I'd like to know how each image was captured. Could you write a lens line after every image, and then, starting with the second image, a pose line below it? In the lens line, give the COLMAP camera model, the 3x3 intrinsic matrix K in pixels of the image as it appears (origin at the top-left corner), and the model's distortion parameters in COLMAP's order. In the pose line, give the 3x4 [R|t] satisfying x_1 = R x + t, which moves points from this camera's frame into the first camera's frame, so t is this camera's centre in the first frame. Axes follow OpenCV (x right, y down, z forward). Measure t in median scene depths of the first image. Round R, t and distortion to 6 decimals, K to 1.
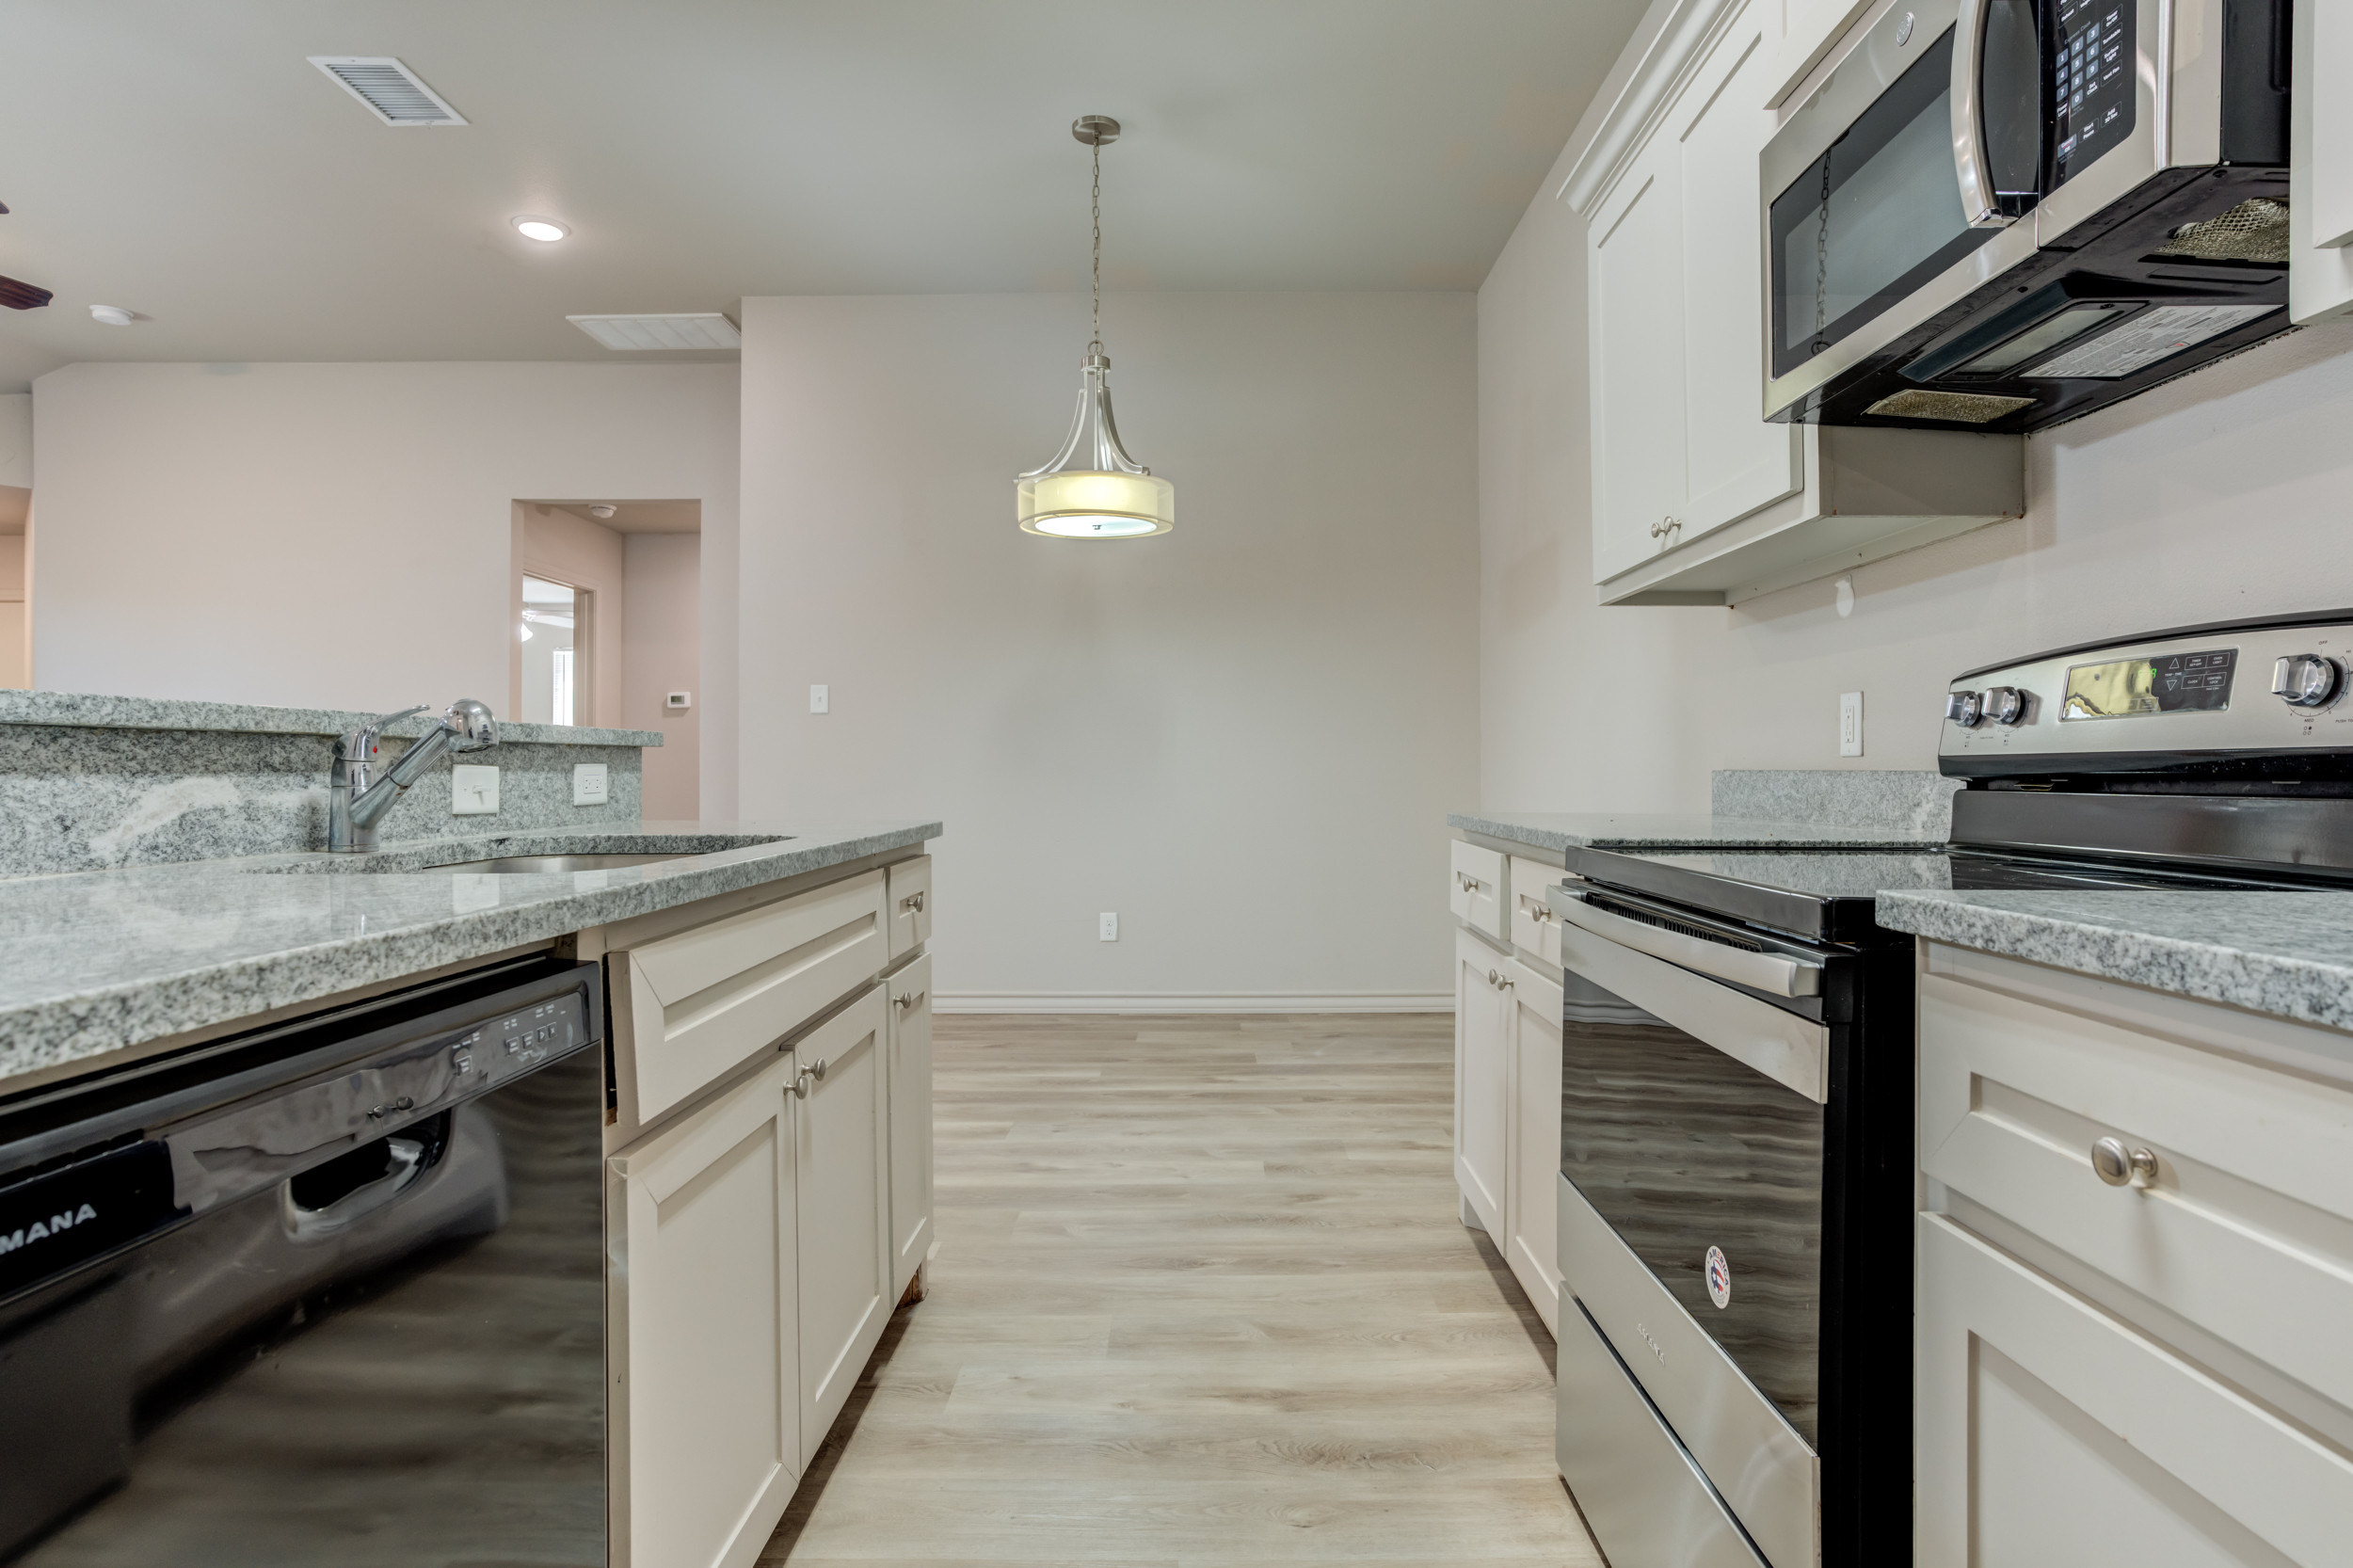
lens RADIAL K [[1255.9, 0, 1176.5], [0, 1255.9, 784.0], [0, 0, 1]] dist [0.067839, -0.073299]
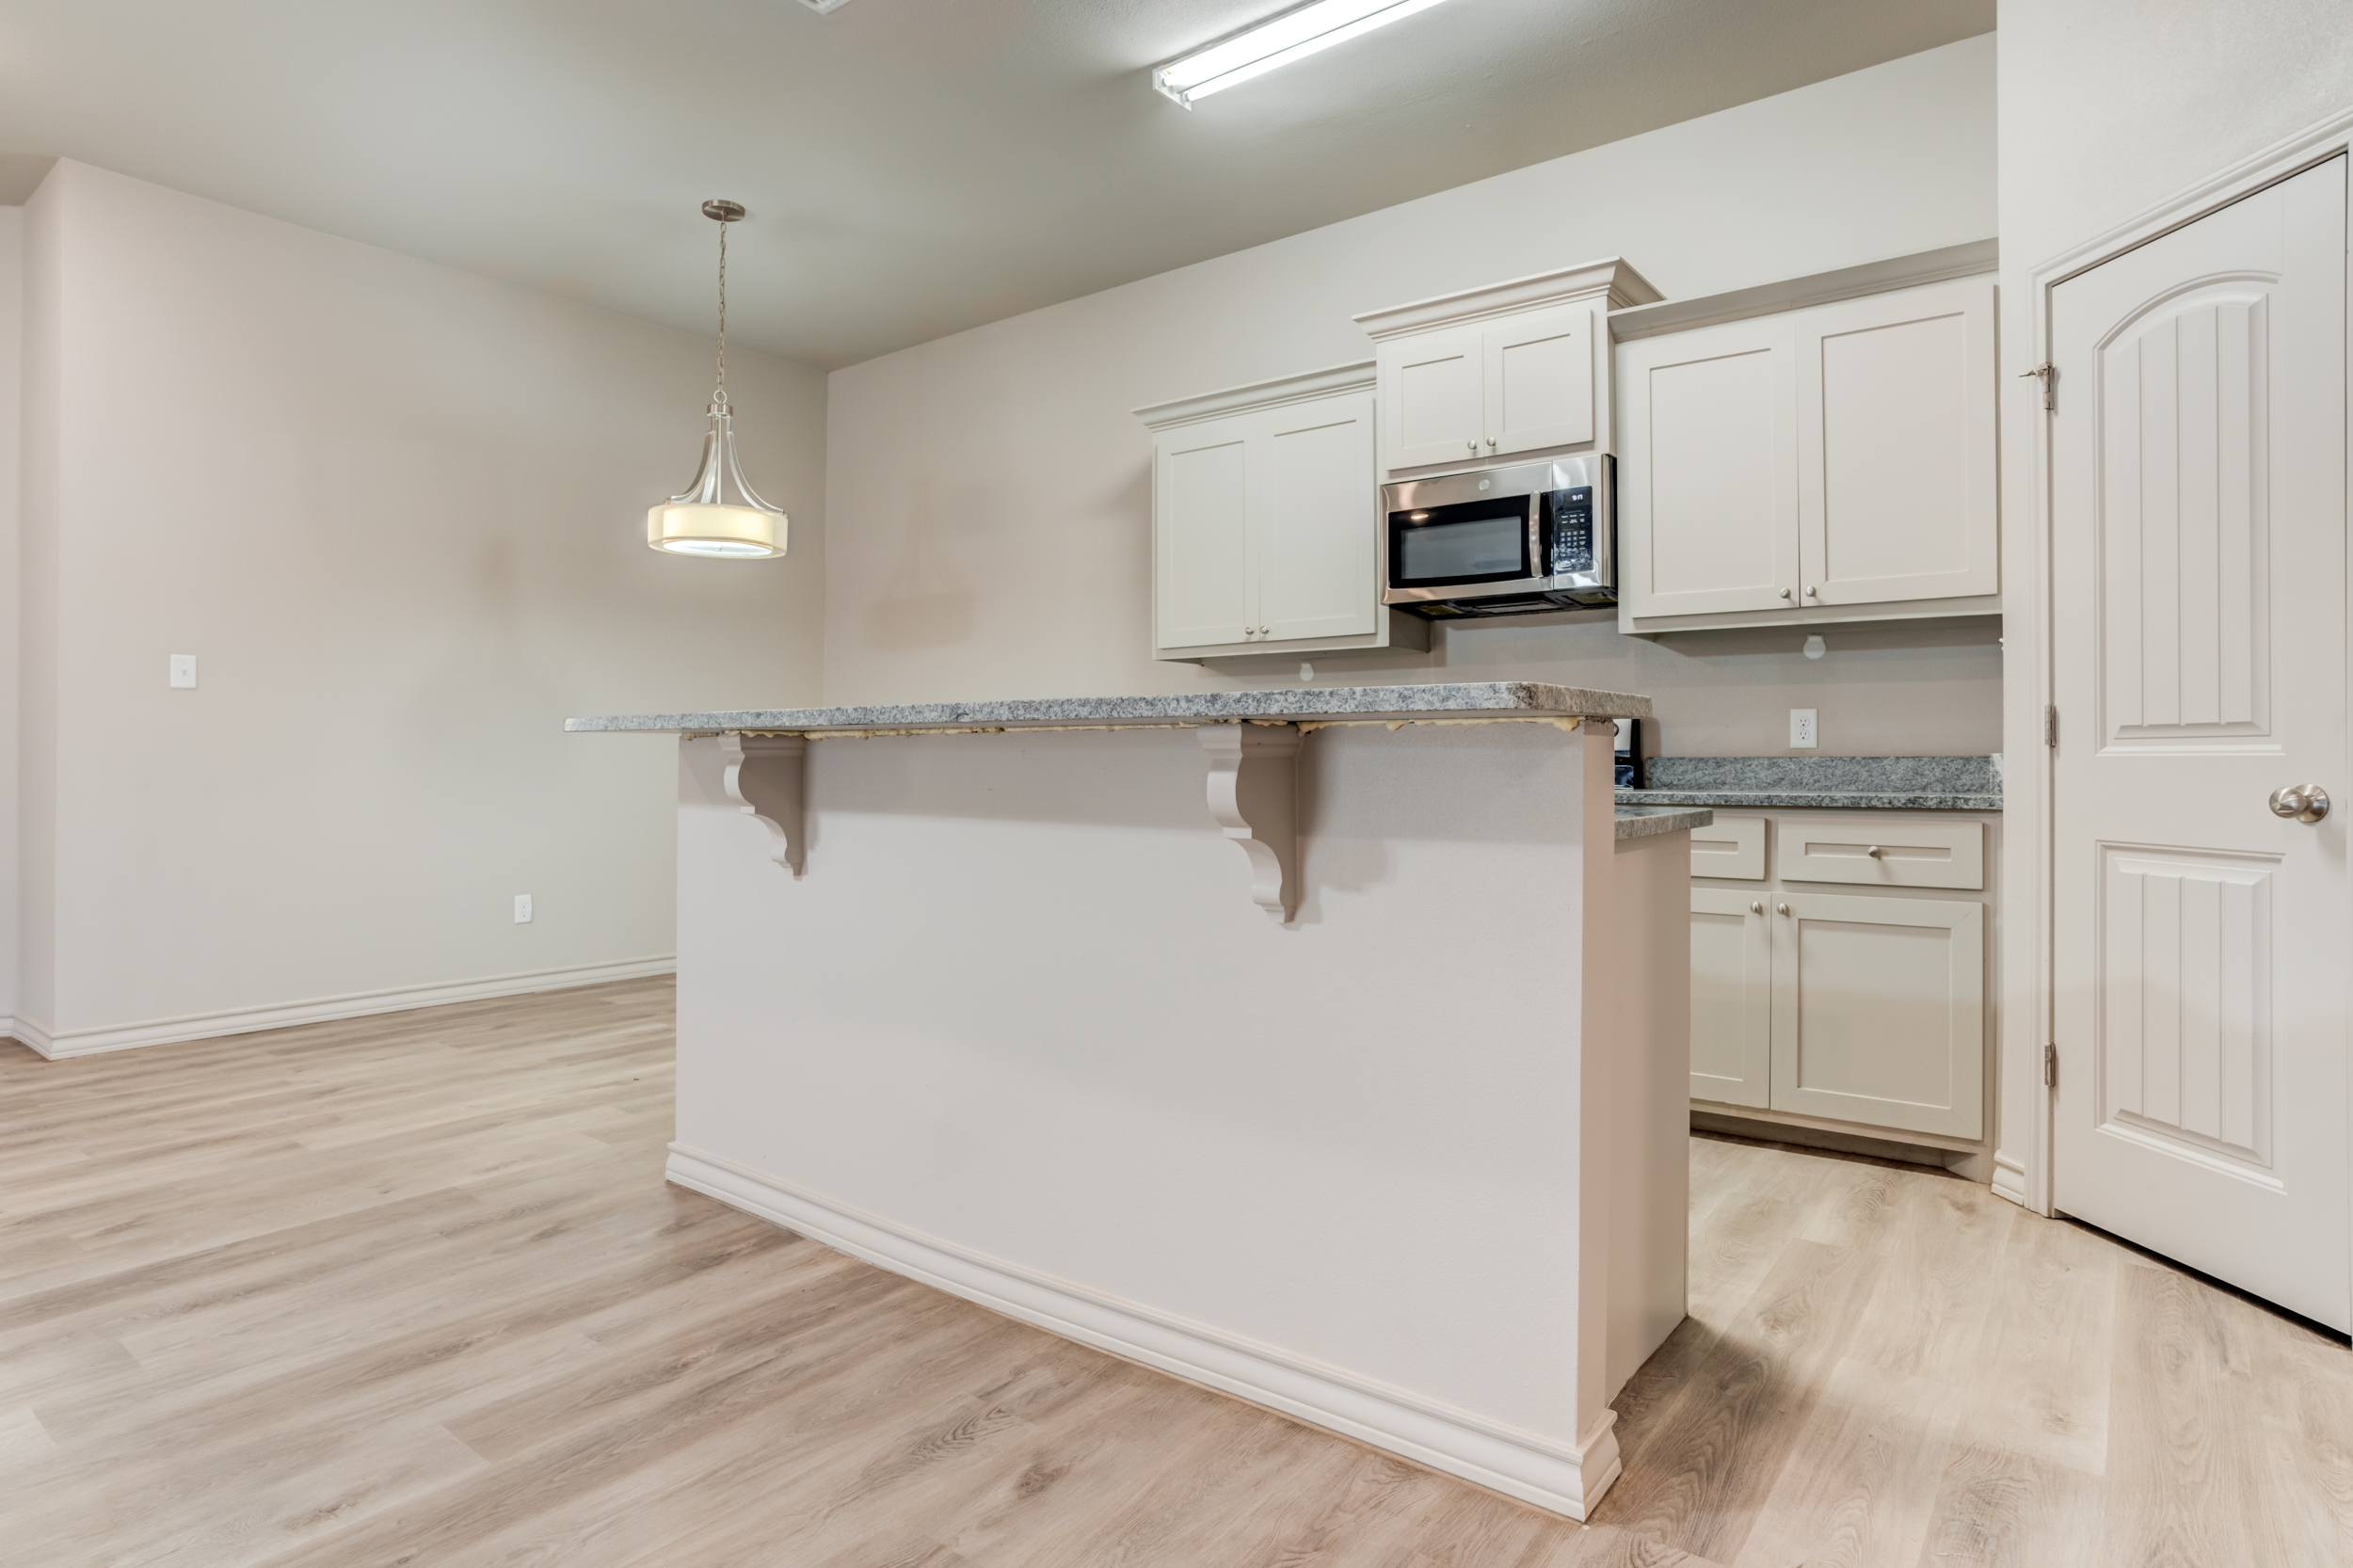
lens RADIAL K [[1266.6, 0, 1185.7], [0, 1266.6, 780.4], [0, 0, 1]] dist [-0.054202, 0.035014]
pose [[0.597263, -0.014707, 0.801911, -0.544775], [0.006511, 0.999888, 0.013488, -0.002445], [-0.802019, -0.002834, 0.597291, -0.016732]]
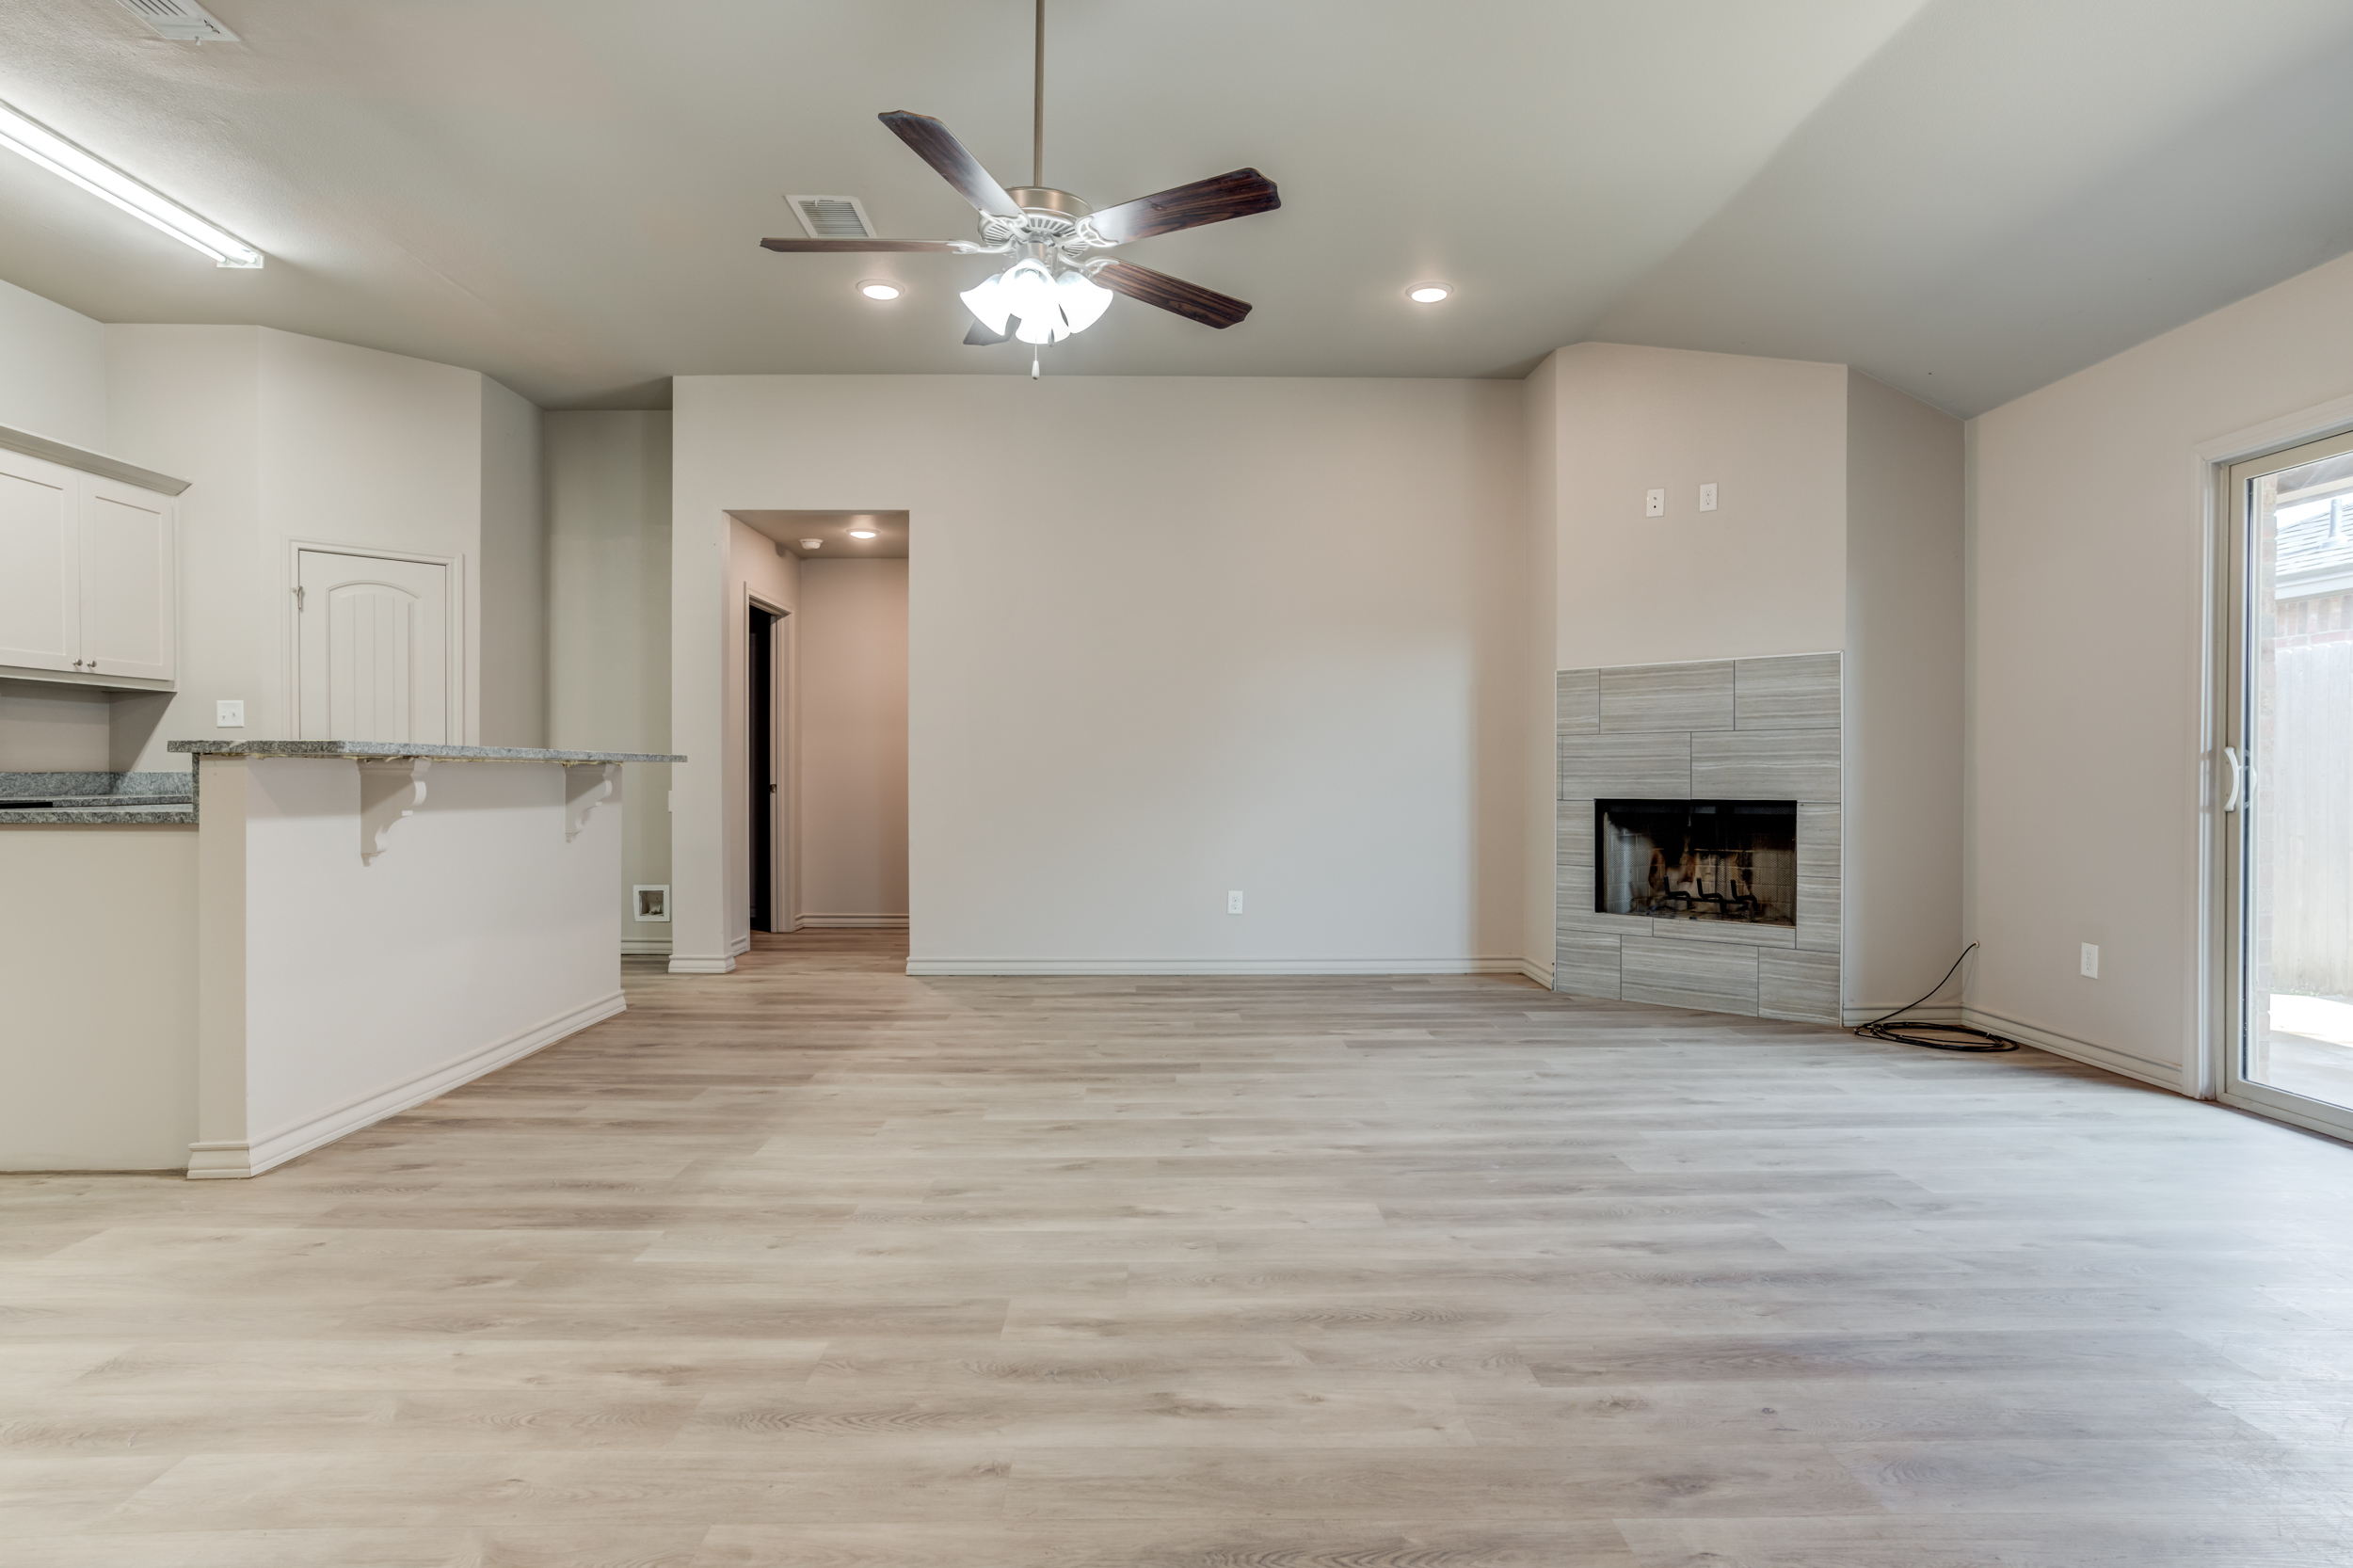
lens RADIAL K [[1266.6, 0, 1185.7], [0, 1266.6, 780.4], [0, 0, 1]] dist [-0.054202, 0.035014]
pose [[-0.999329, -0.002323, -0.036560, -0.646598], [-0.002730, 0.999935, 0.011080, -0.010588], [0.036532, 0.011172, -0.999270, 1.056081]]
